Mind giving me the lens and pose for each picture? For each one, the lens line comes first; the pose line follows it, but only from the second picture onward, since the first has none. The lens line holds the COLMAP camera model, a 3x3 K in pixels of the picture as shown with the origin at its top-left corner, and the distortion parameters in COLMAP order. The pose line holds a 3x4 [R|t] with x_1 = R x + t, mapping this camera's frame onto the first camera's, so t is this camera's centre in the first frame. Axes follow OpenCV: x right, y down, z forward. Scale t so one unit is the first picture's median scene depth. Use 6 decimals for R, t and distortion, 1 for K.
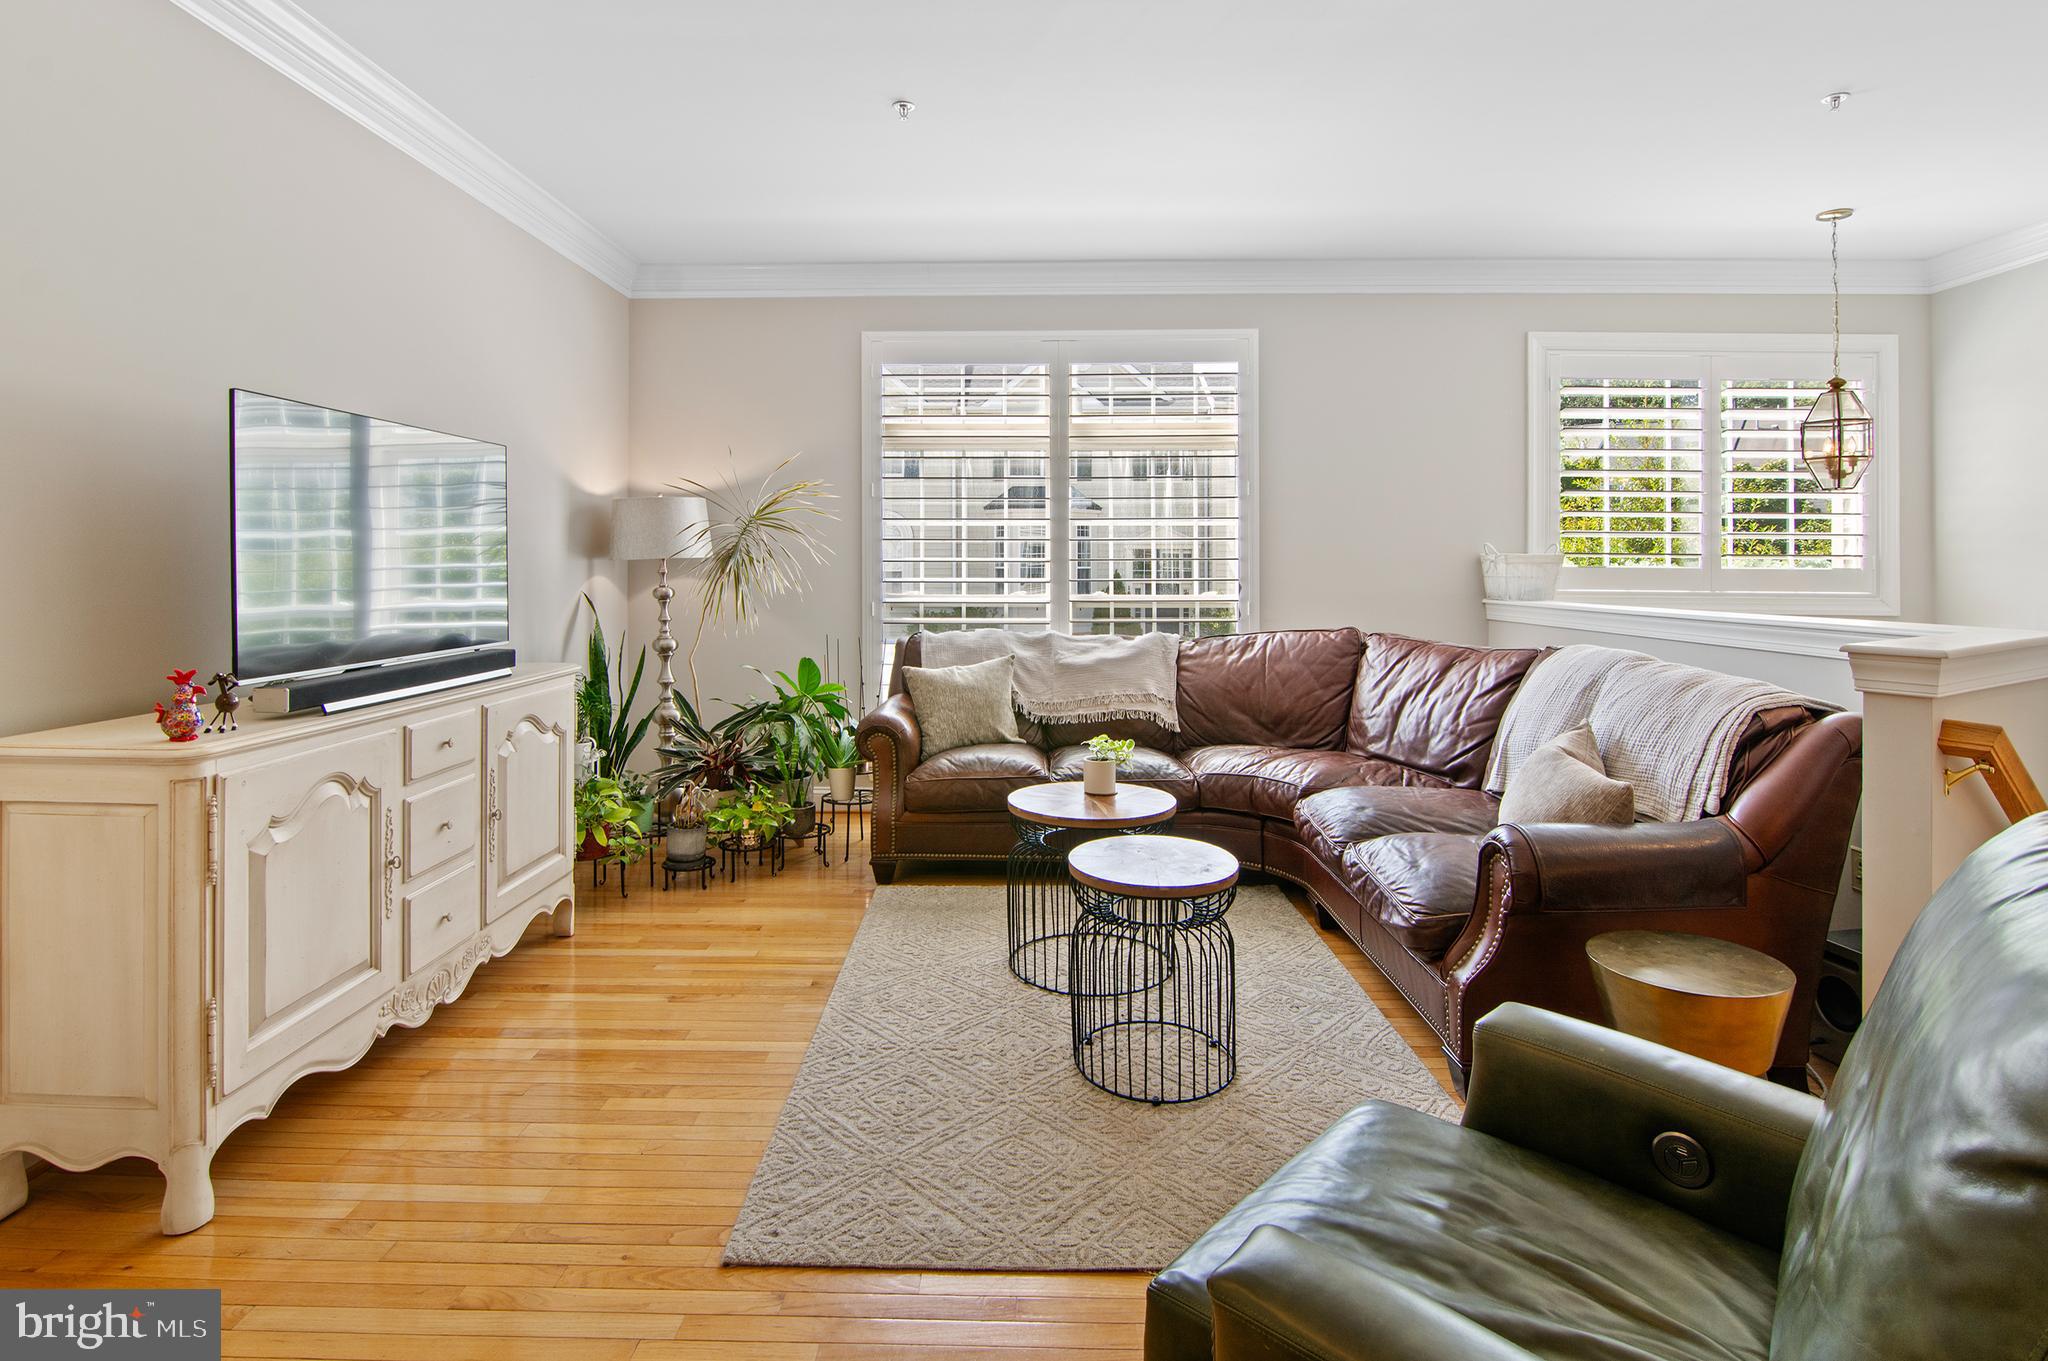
lens RADIAL K [[1038.8, 0, 1000.0], [0, 1038.8, 552.9], [0, 0, 1]] dist [-0.001214, -0.004885]
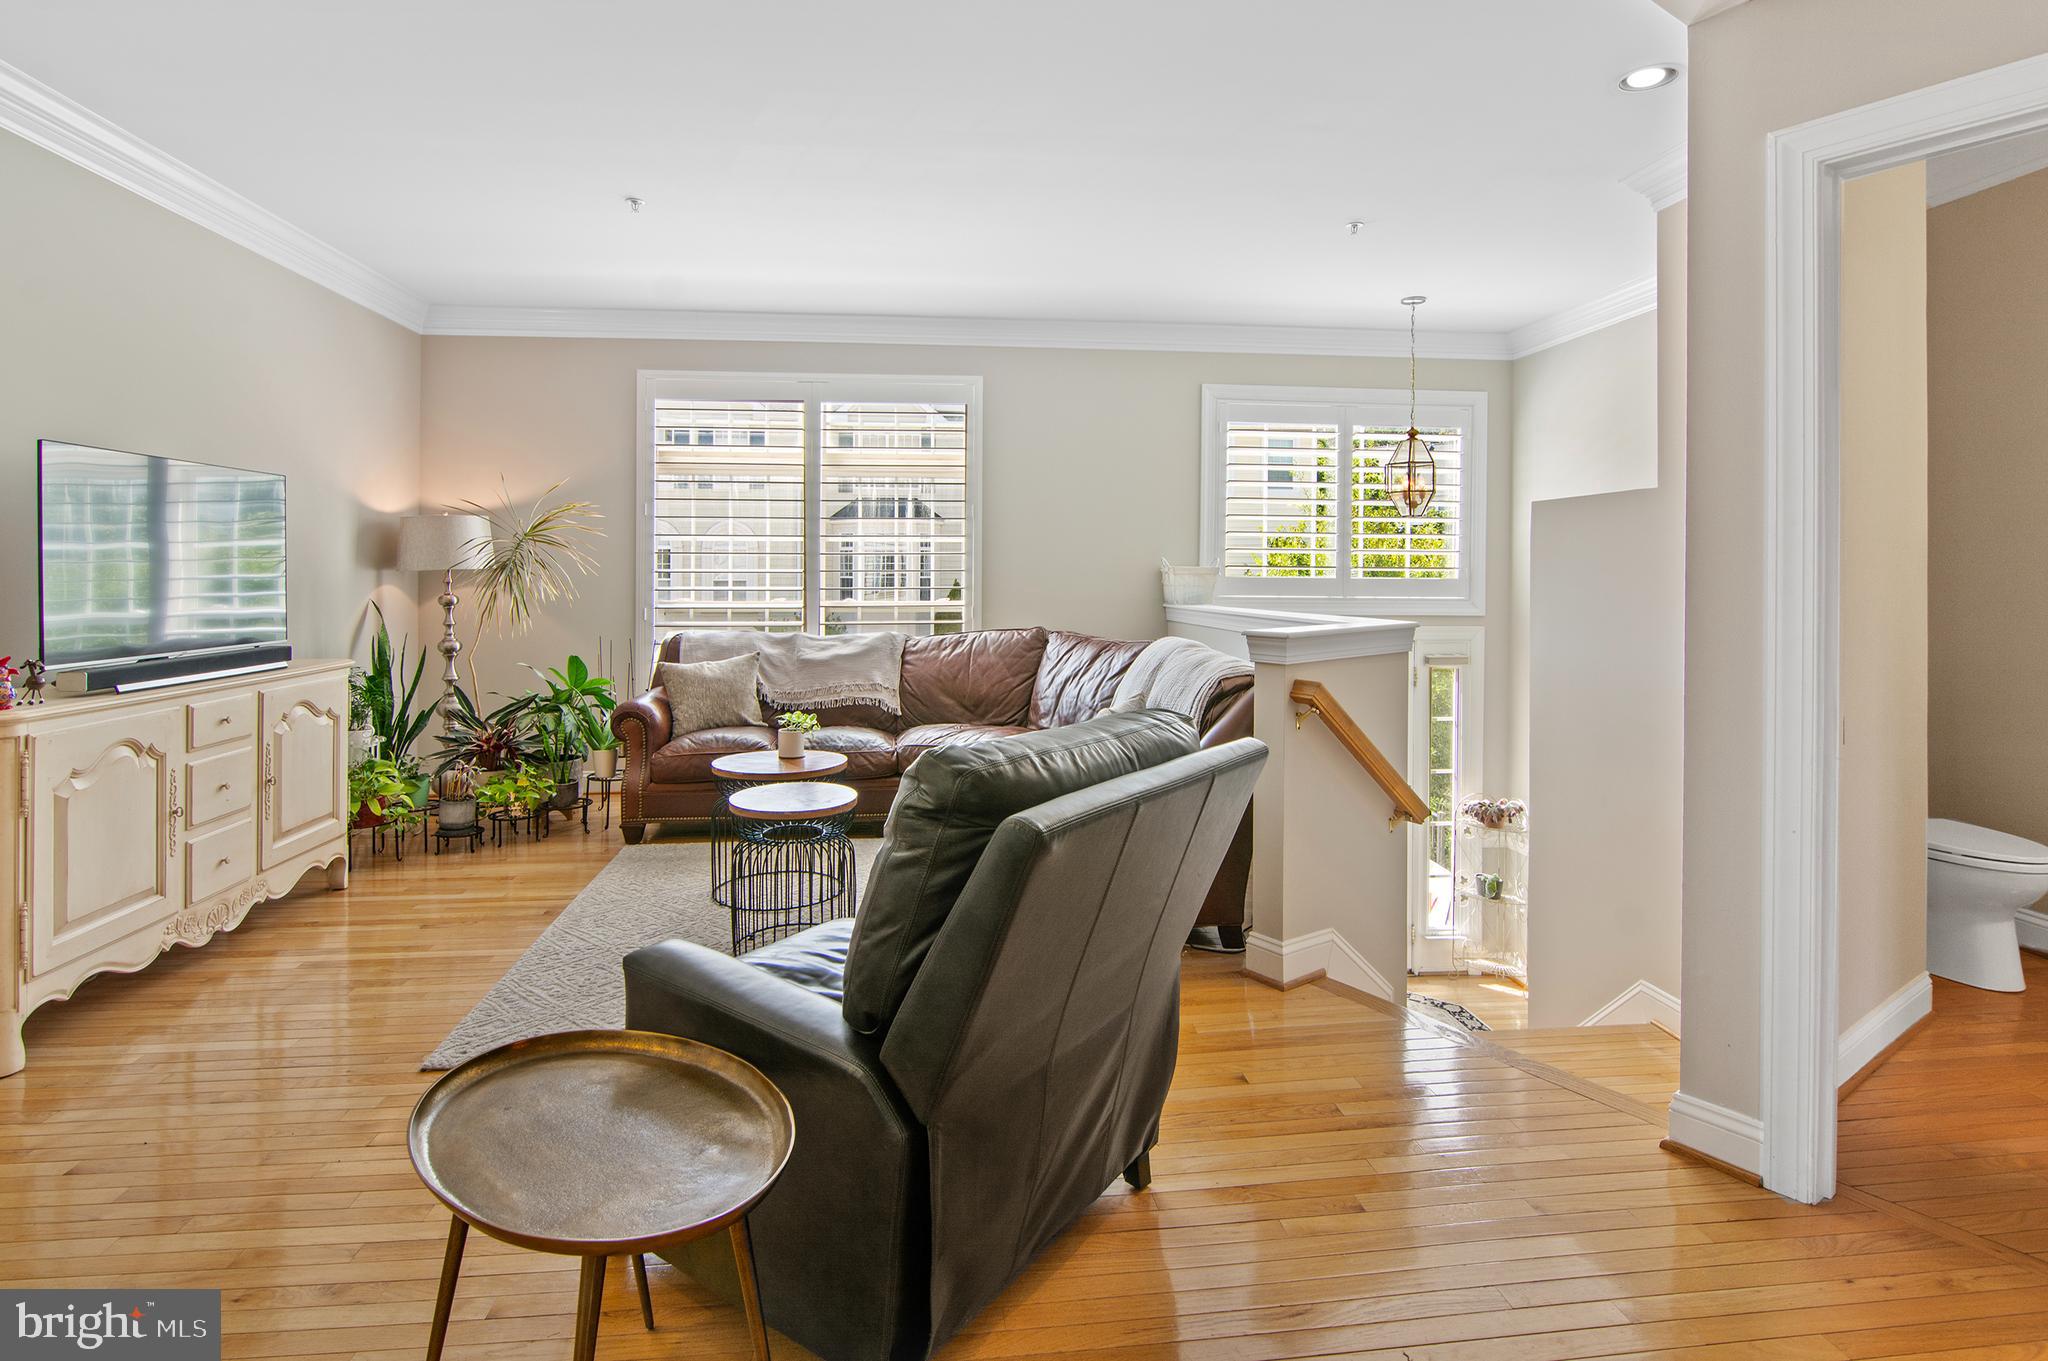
lens RADIAL K [[1038.8, 0, 994.6], [0, 1038.8, 560.1], [0, 0, 1]] dist [-0.001214, -0.004885]
pose [[0.992607, 0.001927, 0.121358, 0.144779], [-0.001734, 0.999997, -0.001697, -0.004536], [-0.121360, 0.001474, 0.992607, -0.215728]]
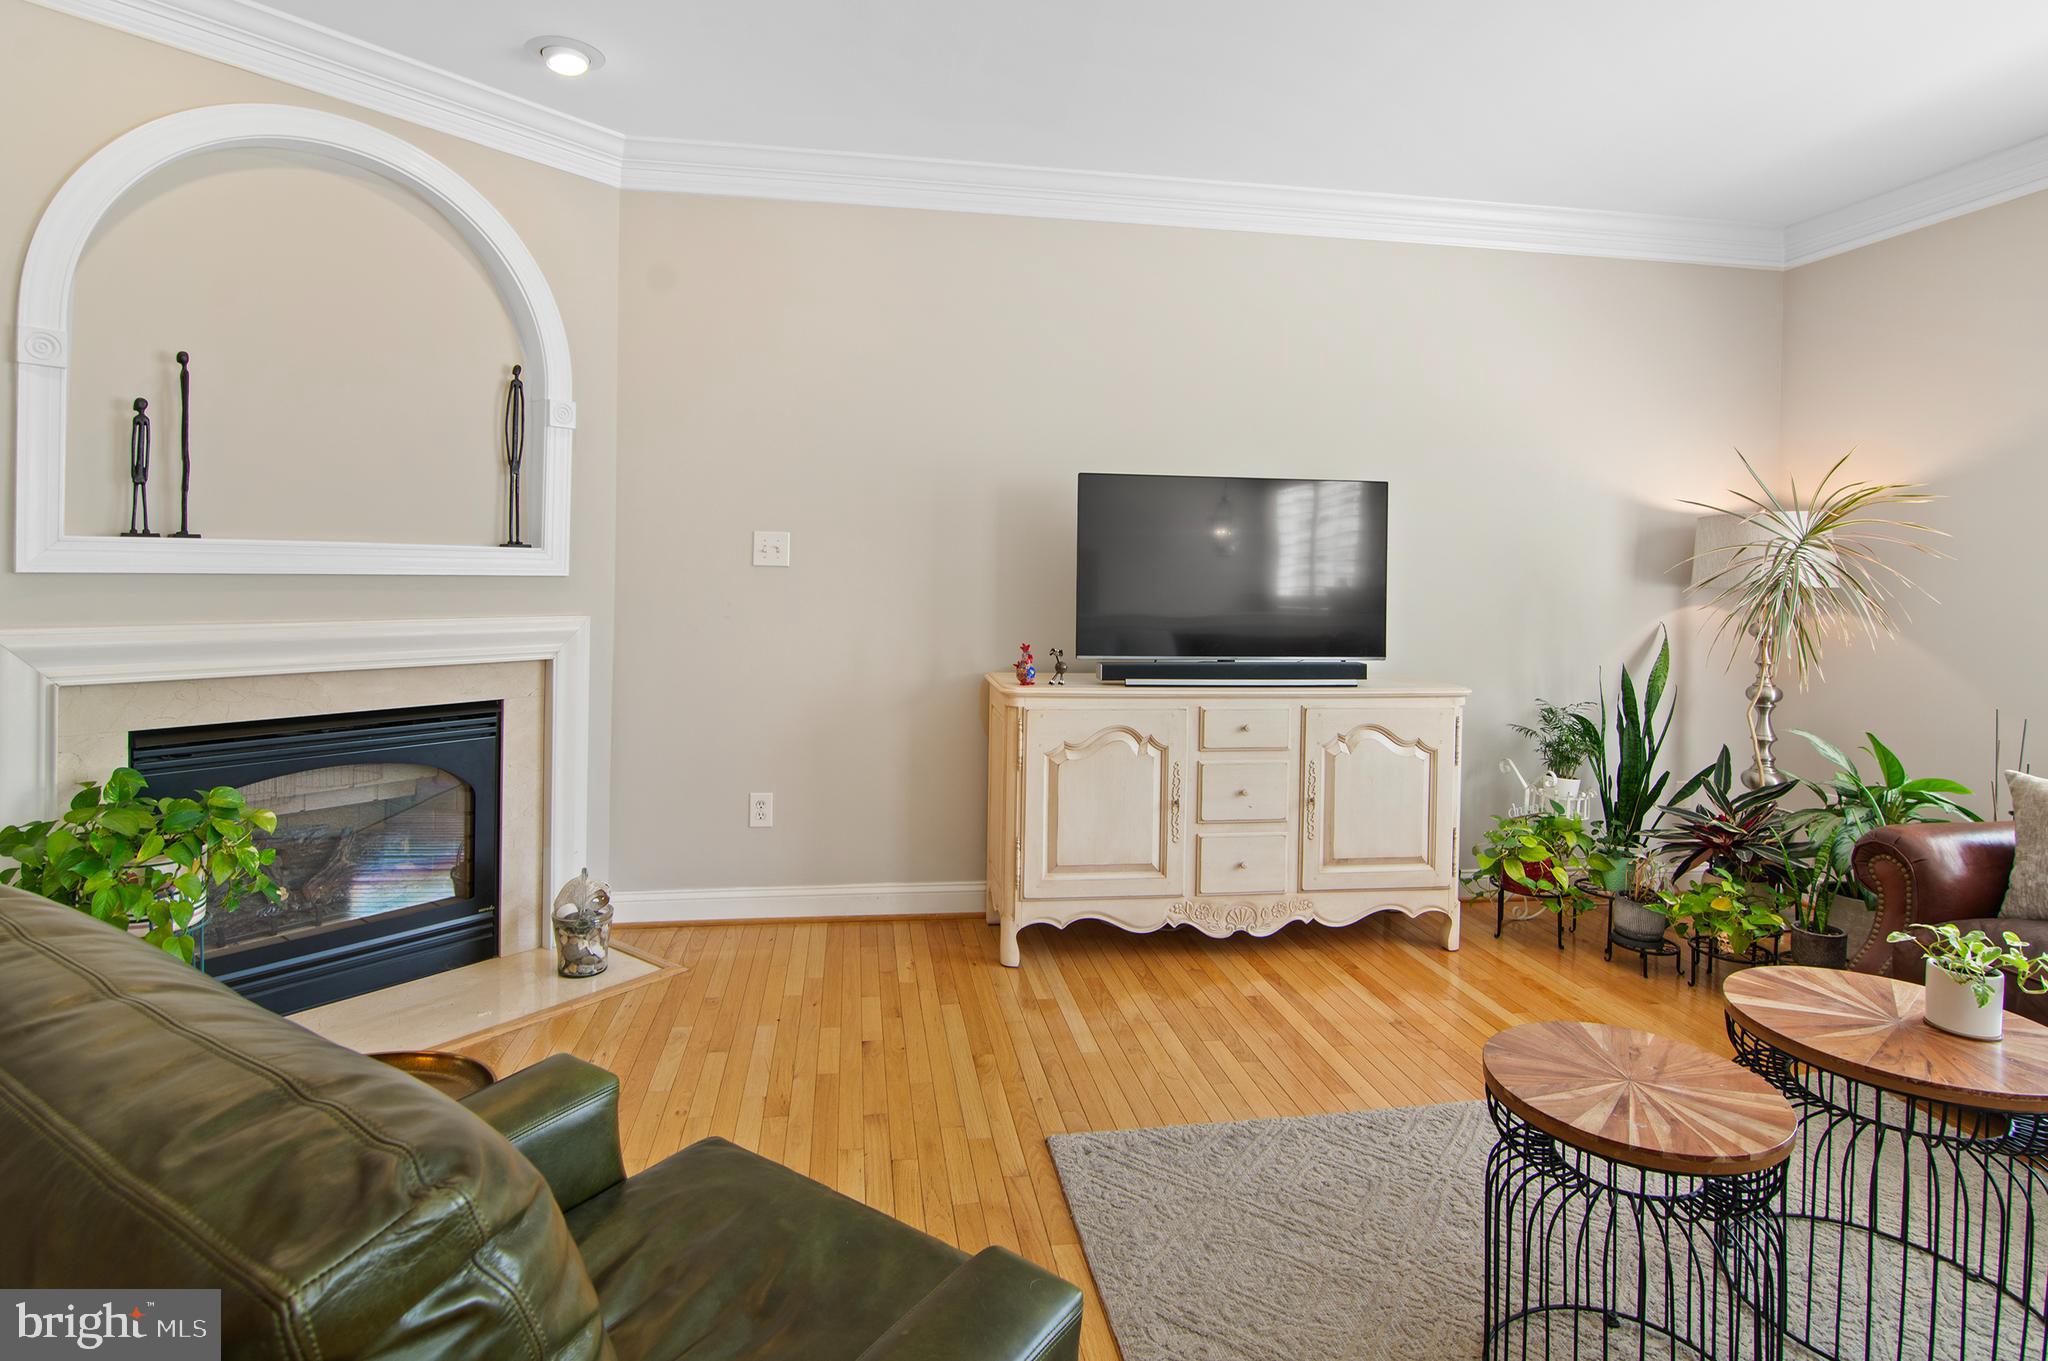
lens RADIAL K [[1038.8, 0, 1021.2], [0, 1038.8, 575.3], [0, 0, 1]] dist [-0.001214, -0.004885]
pose [[0.182449, 0.011231, -0.983151, 0.418234], [-0.008871, 0.999913, 0.009777, -0.007978], [0.983175, 0.006937, 0.182533, 0.315471]]
